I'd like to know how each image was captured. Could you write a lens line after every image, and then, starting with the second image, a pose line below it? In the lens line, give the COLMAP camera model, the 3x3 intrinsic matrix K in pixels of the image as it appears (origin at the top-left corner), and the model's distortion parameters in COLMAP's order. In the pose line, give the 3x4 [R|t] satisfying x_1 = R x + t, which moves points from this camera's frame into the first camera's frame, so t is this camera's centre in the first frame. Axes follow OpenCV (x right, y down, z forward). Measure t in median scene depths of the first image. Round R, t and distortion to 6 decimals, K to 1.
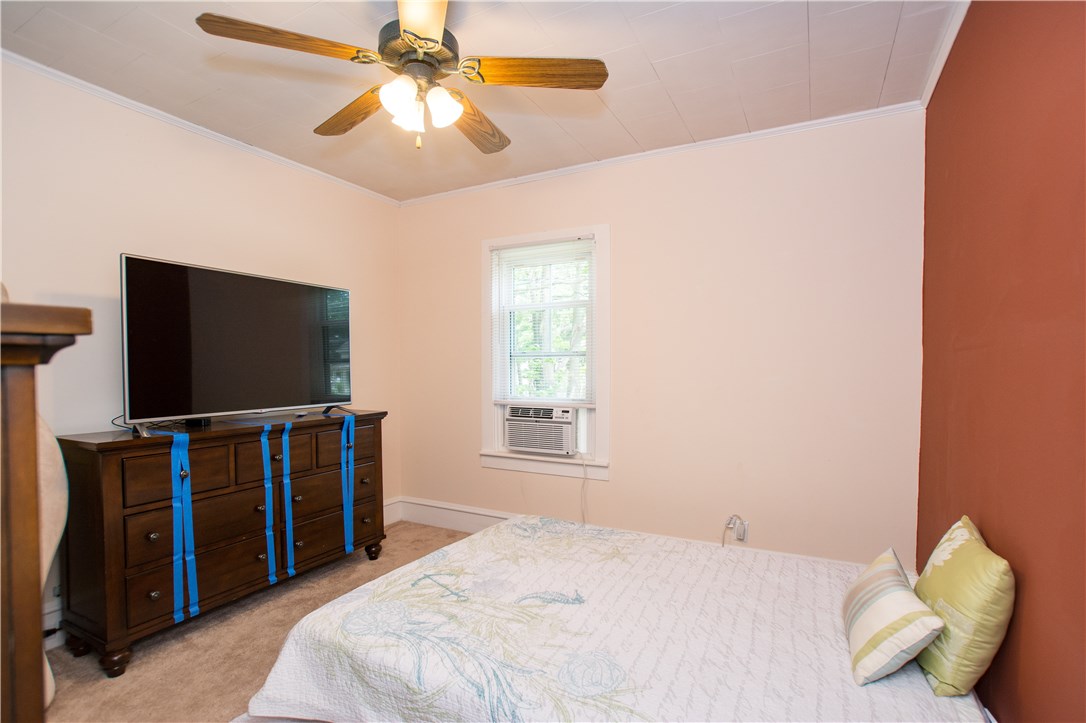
lens RADIAL K [[536.4, 0, 542.1], [0, 536.4, 375.6], [0, 0, 1]] dist [-0.068611, 0.029114]
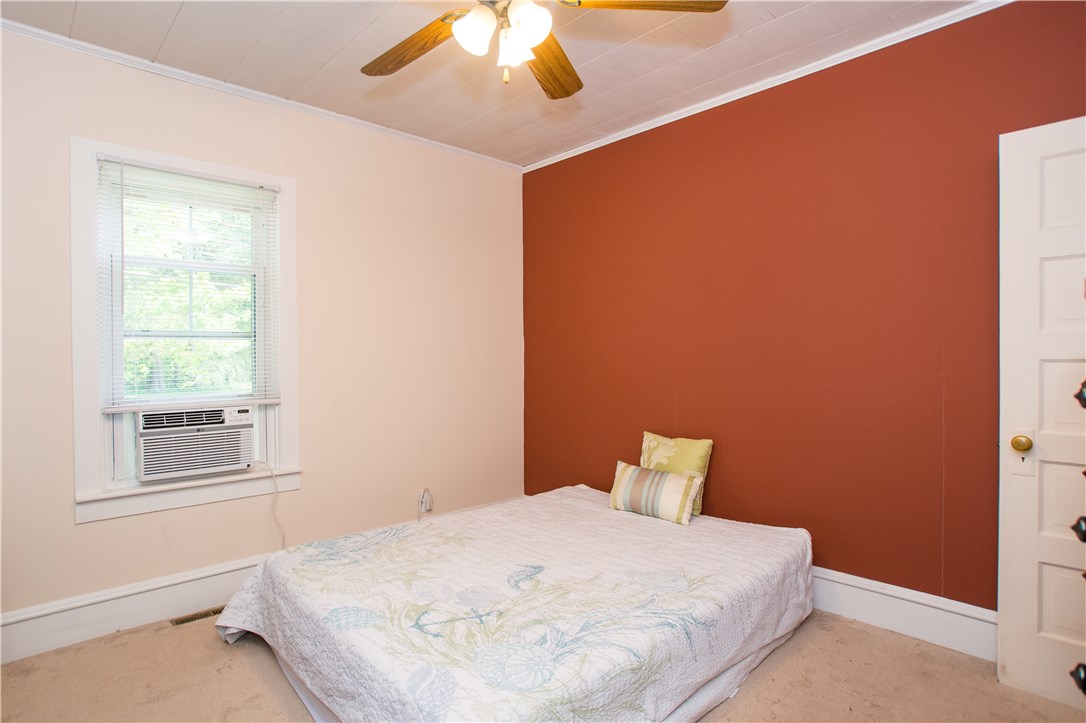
lens RADIAL K [[556.8, 0, 543.0], [0, 556.8, 361.5], [0, 0, 1]] dist [-0.050725, 0.001004]
pose [[0.298385, -0.006987, 0.954420, -0.736040], [0.020724, 0.999785, 0.000840, 0.007191], [-0.954221, 0.019529, 0.298465, 0.484905]]
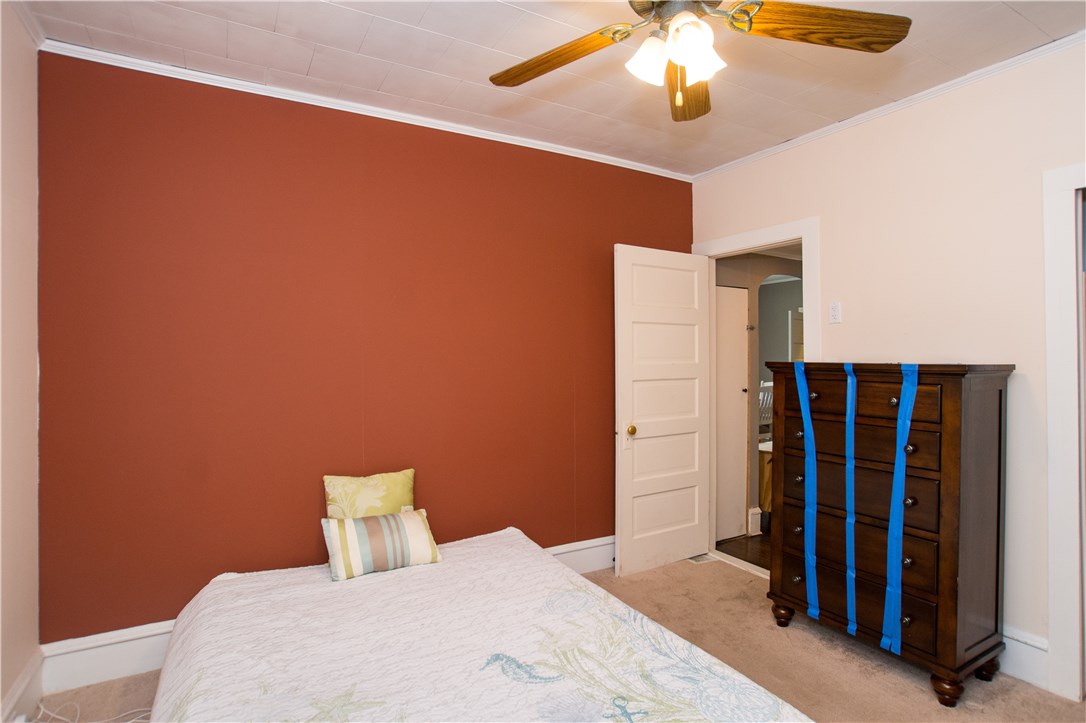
lens RADIAL K [[536.4, 0, 542.1], [0, 536.4, 375.6], [0, 0, 1]] dist [-0.068611, 0.029114]
pose [[-0.842281, -0.012974, 0.538882, -0.334538], [0.011026, 0.999086, 0.041287, -0.051054], [-0.538925, 0.040717, -0.841369, 1.241601]]
